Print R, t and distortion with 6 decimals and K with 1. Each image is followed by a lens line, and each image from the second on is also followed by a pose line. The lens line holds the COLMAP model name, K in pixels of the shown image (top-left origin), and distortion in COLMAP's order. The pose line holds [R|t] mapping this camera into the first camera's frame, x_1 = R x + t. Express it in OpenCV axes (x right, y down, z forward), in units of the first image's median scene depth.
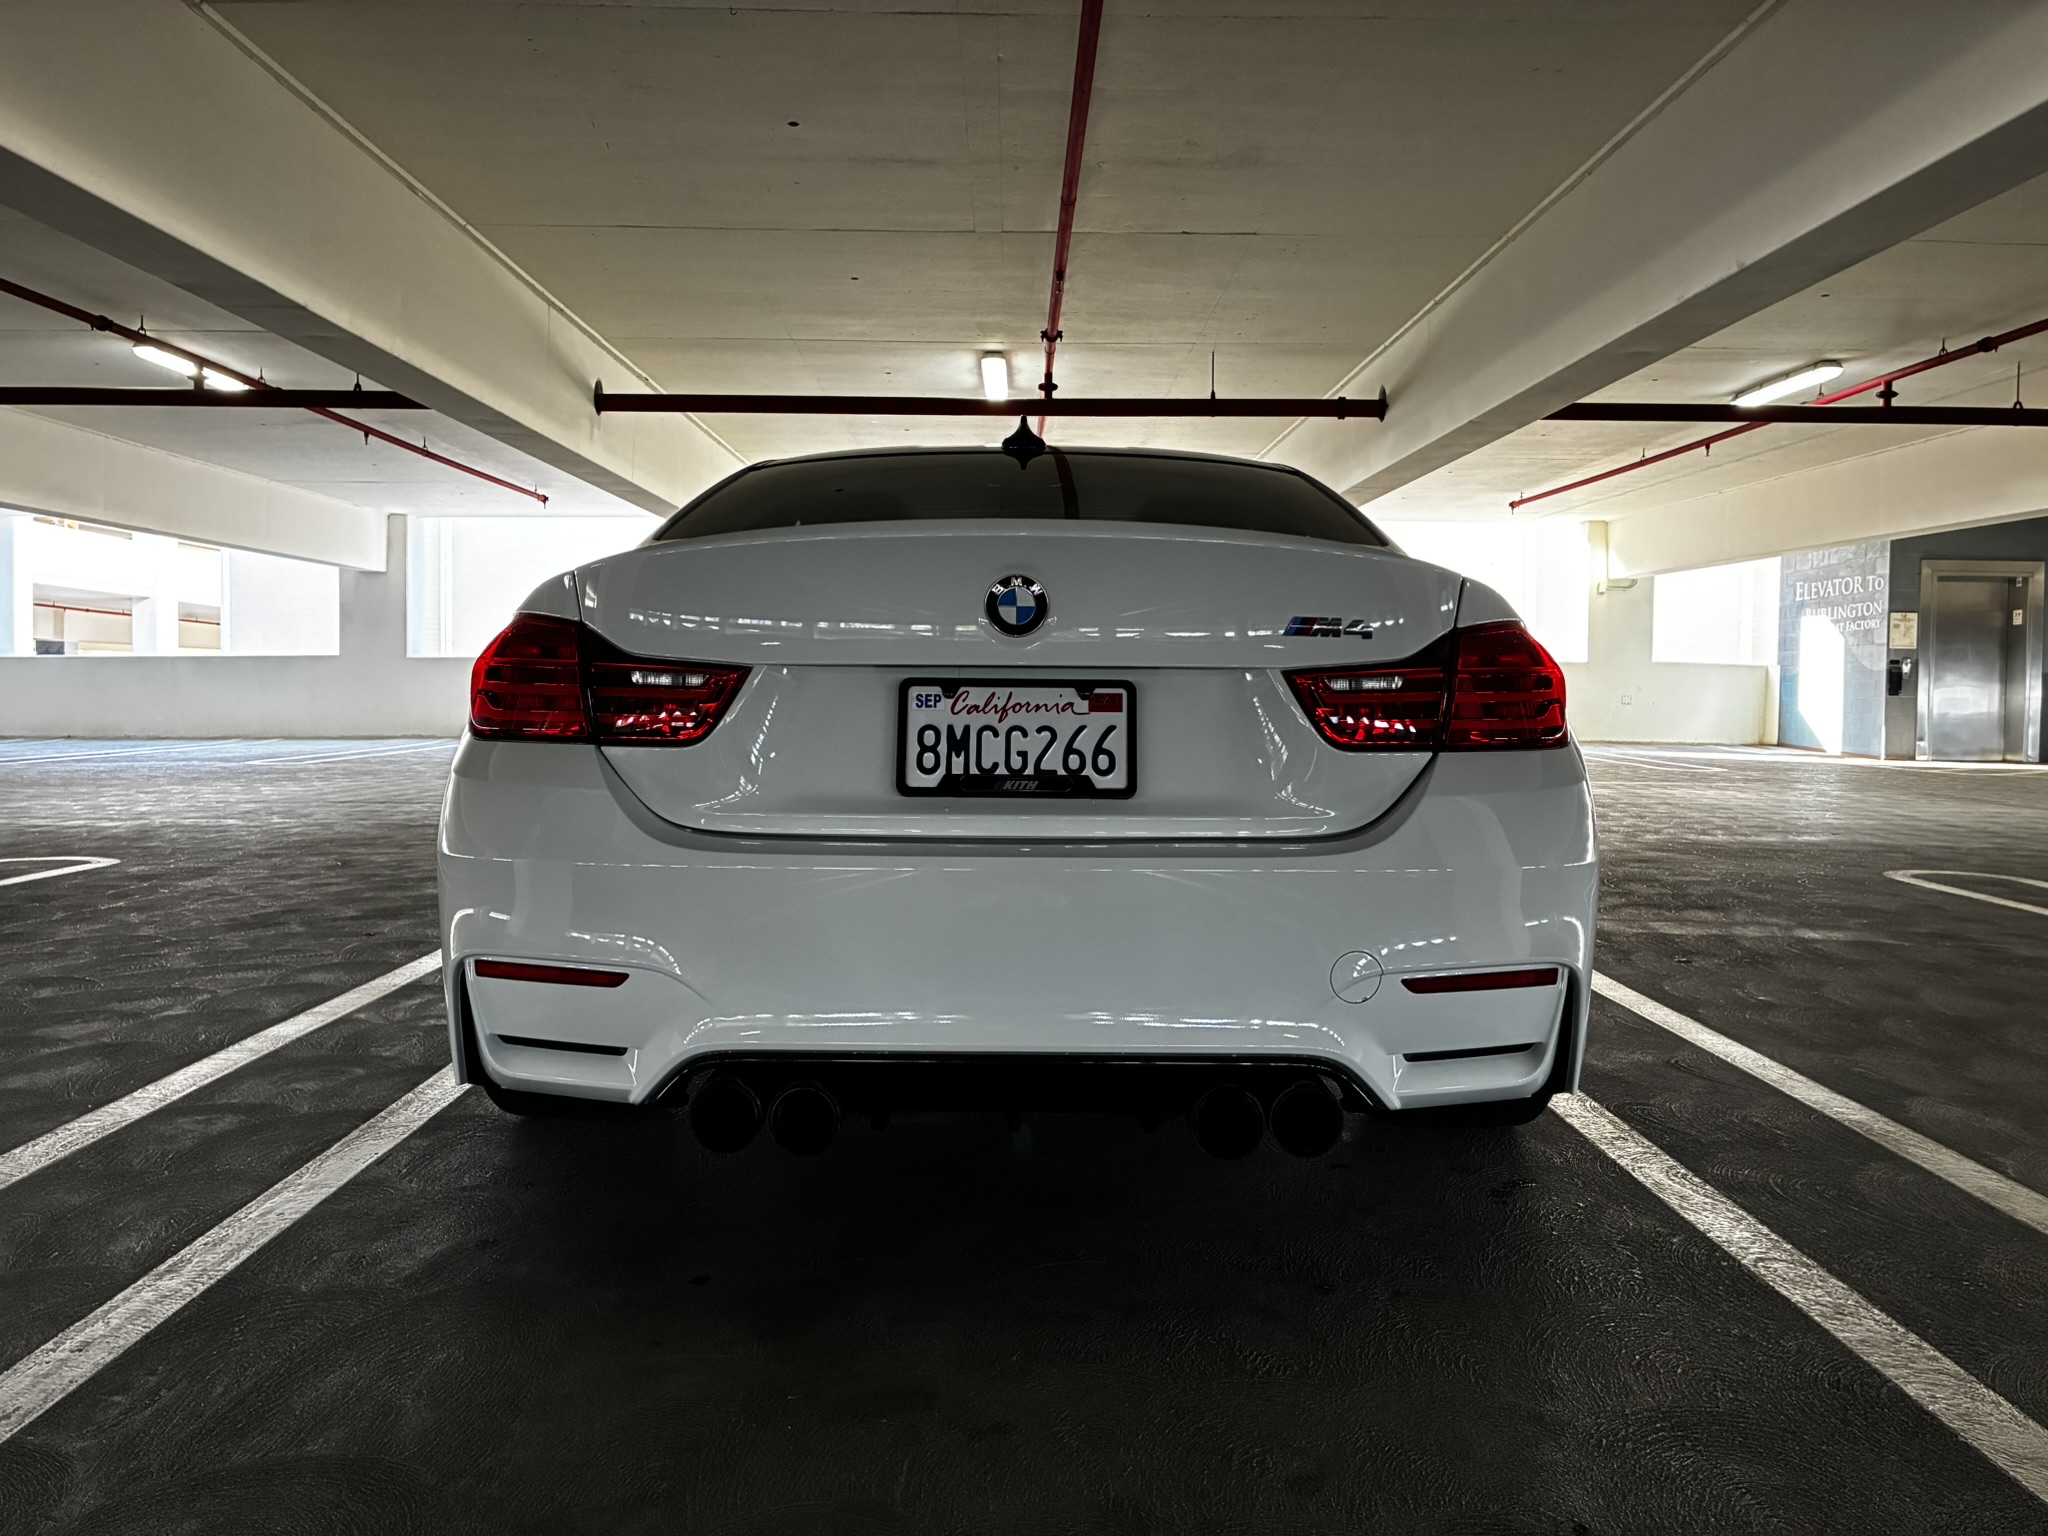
lens RADIAL K [[1559.1, 0, 1026.2], [0, 1559.1, 743.7], [0, 0, 1]] dist [0.041445, -0.049098]
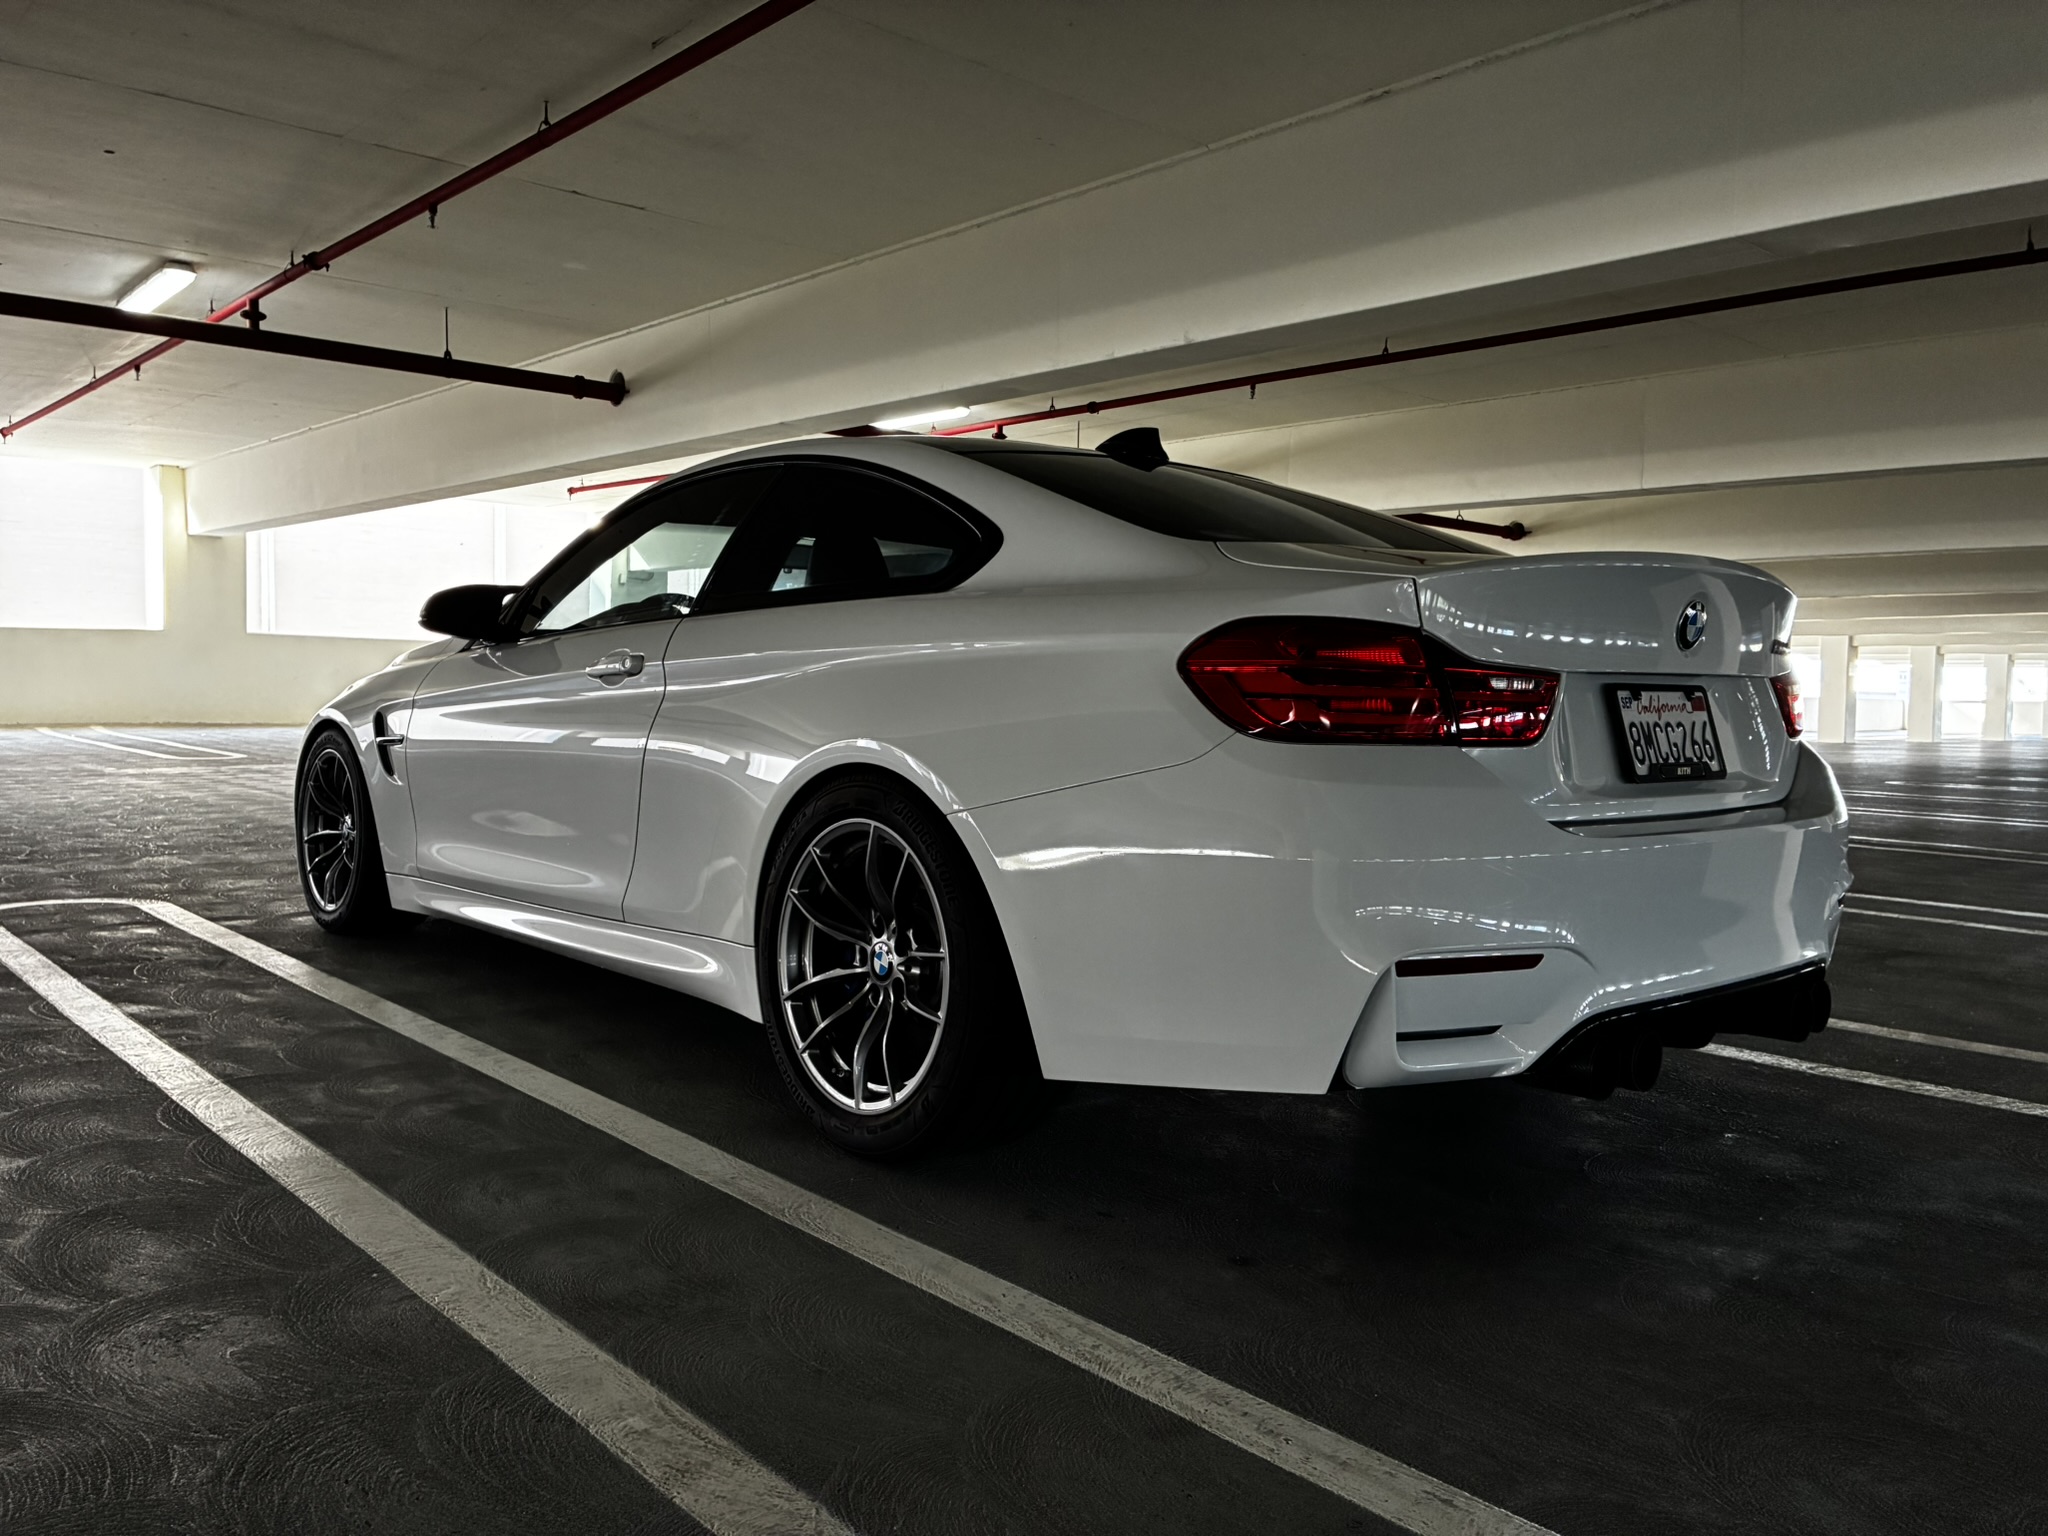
lens RADIAL K [[1559.1, 0, 1026.2], [0, 1559.1, 743.7], [0, 0, 1]] dist [0.041445, -0.049098]
pose [[0.752216, -0.020650, 0.658593, -1.198136], [0.012883, 0.999779, 0.016635, -0.021926], [-0.658791, -0.004028, 0.752315, 0.401584]]
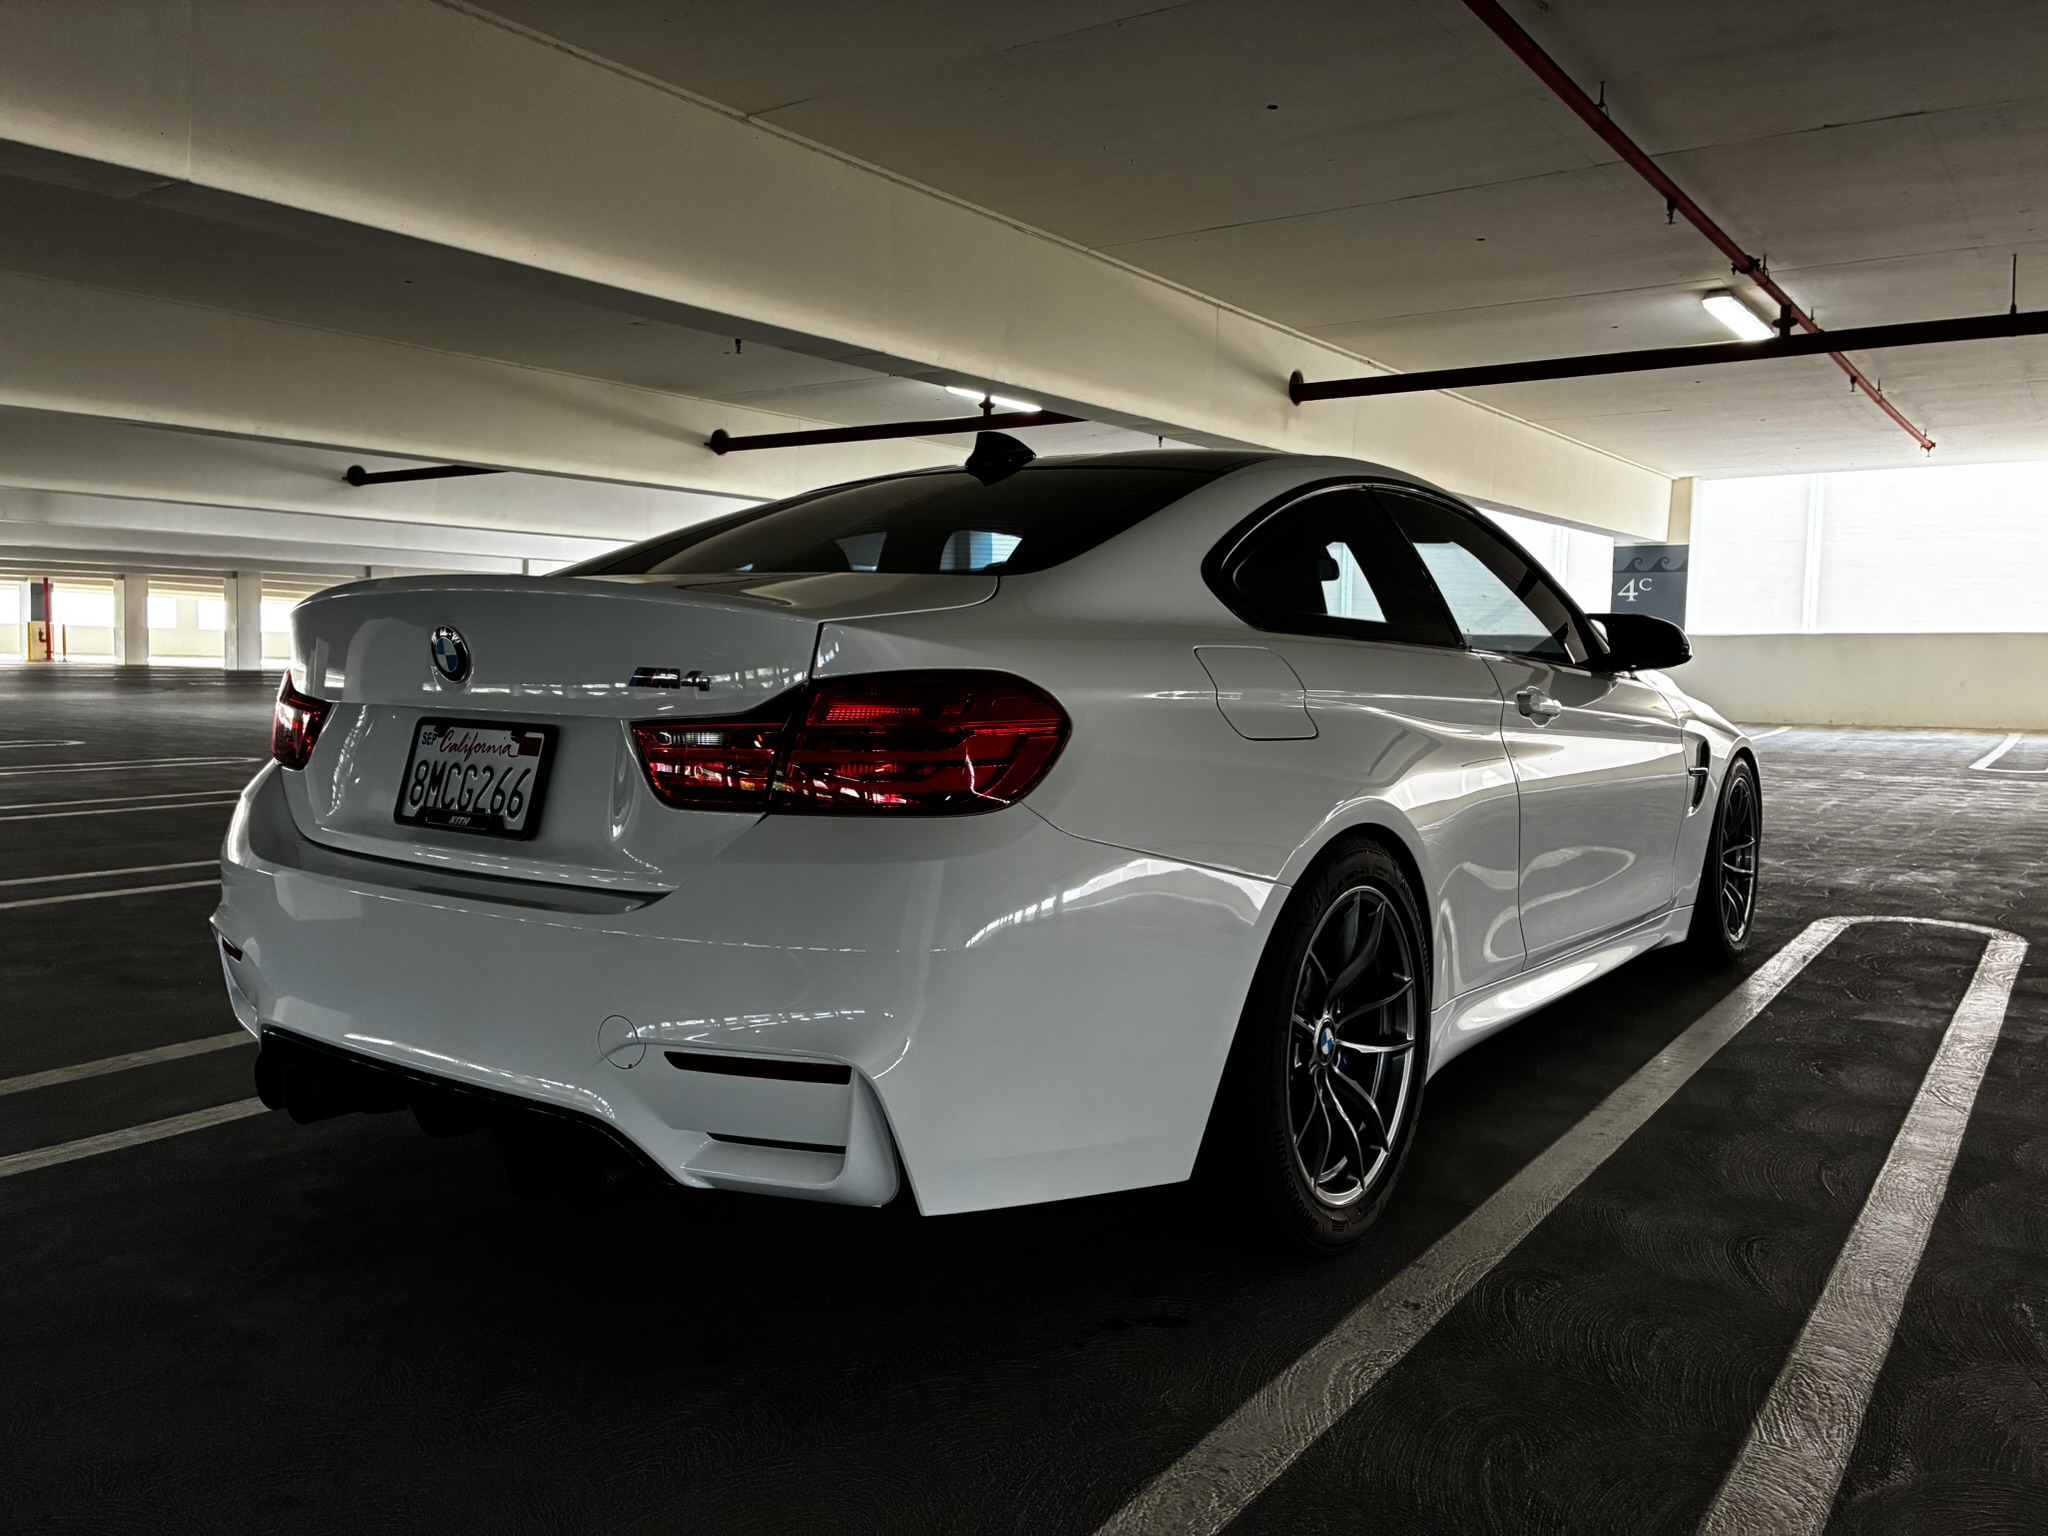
lens RADIAL K [[1559.1, 0, 1026.2], [0, 1559.1, 743.7], [0, 0, 1]] dist [0.041445, -0.049098]
pose [[0.811367, 0.039180, -0.583223, 0.931842], [-0.028017, 0.999211, 0.028149, -0.067008], [0.583865, -0.006499, 0.811825, 0.343770]]
